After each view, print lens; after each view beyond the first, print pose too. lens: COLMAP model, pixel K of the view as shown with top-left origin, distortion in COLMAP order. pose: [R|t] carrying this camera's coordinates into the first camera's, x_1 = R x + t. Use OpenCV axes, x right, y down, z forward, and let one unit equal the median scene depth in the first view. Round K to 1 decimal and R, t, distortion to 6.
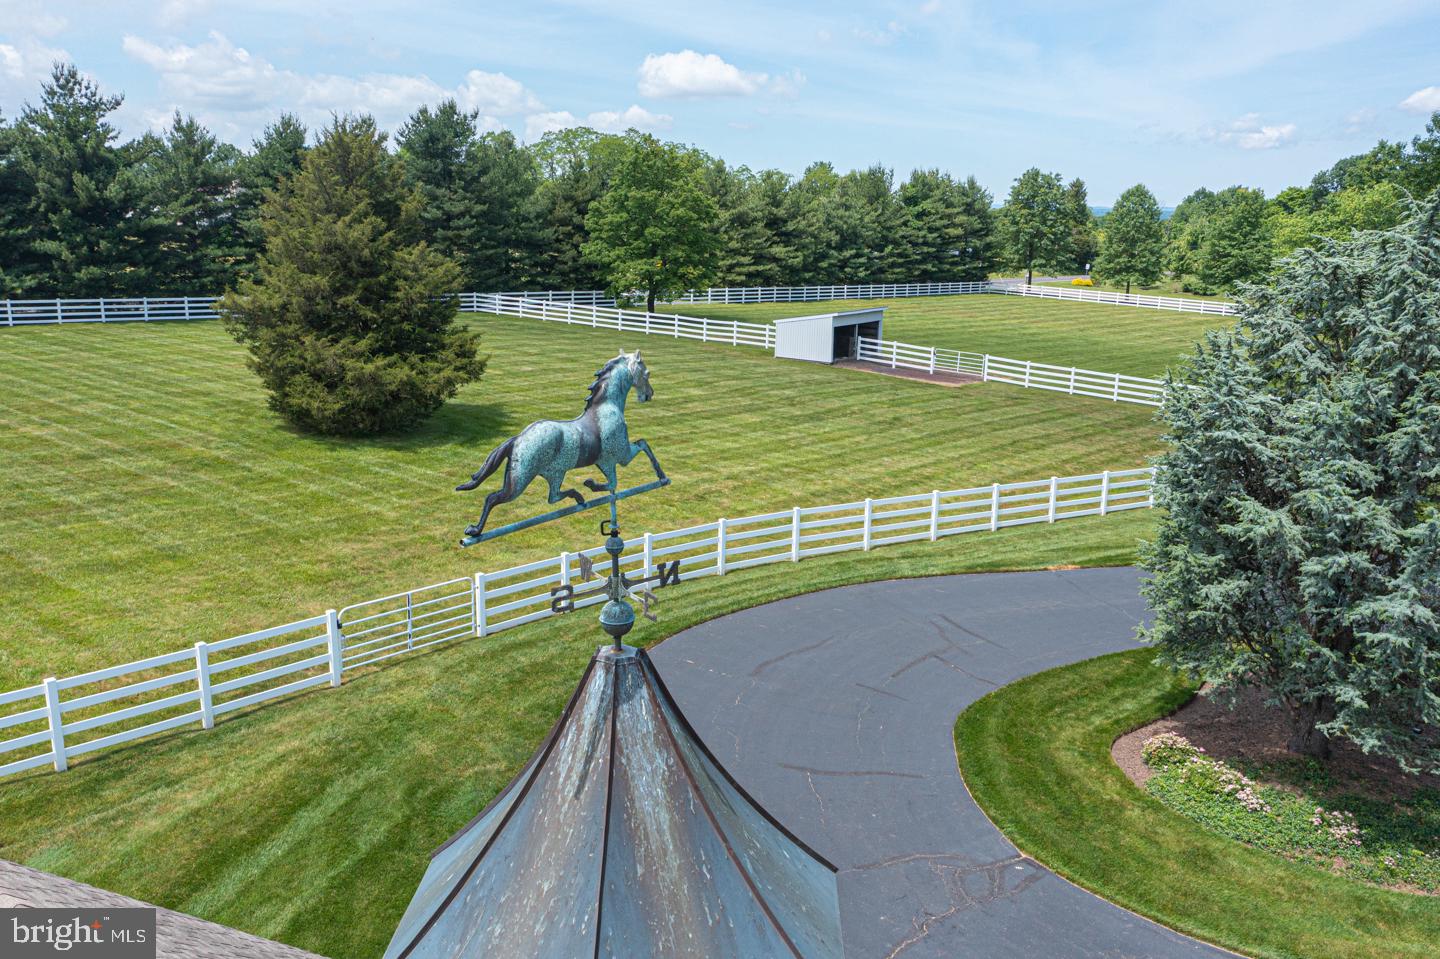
lens RADIAL K [[1177.2, 0, 720.0], [0, 1177.2, 479.5], [0, 0, 1]] dist [0.013239, -0.005584]
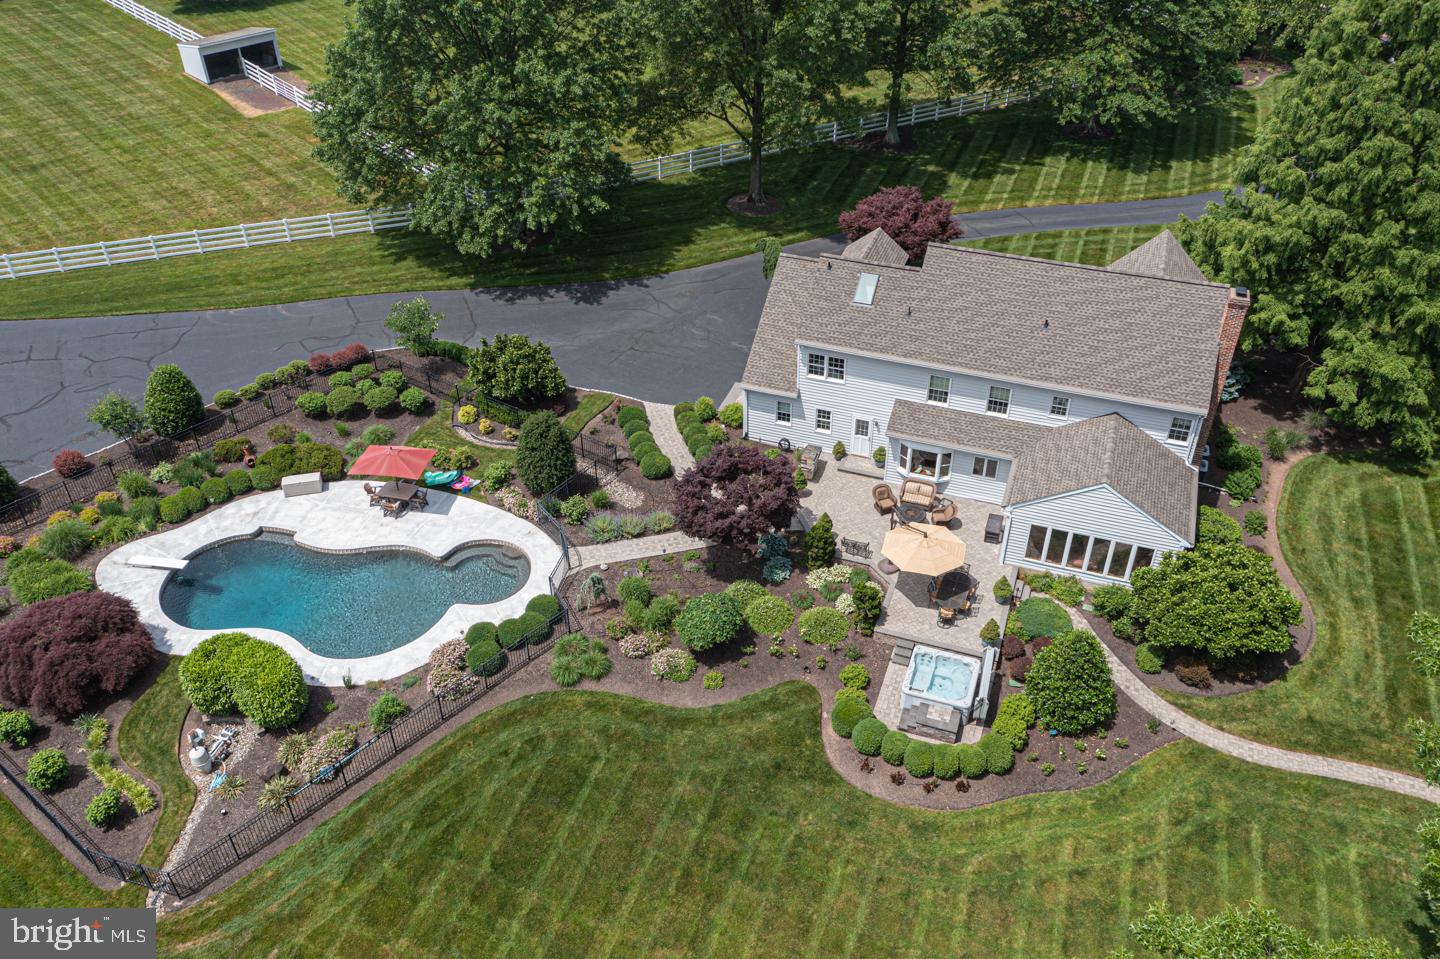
lens RADIAL K [[1177.2, 0, 720.0], [0, 1177.2, 479.5], [0, 0, 1]] dist [0.013239, -0.005584]
pose [[0.984607, 0.084279, -0.153123, 0.470417], [-0.017759, 0.919771, 0.392054, -0.114688], [0.173880, -0.383300, 0.907109, -0.150248]]
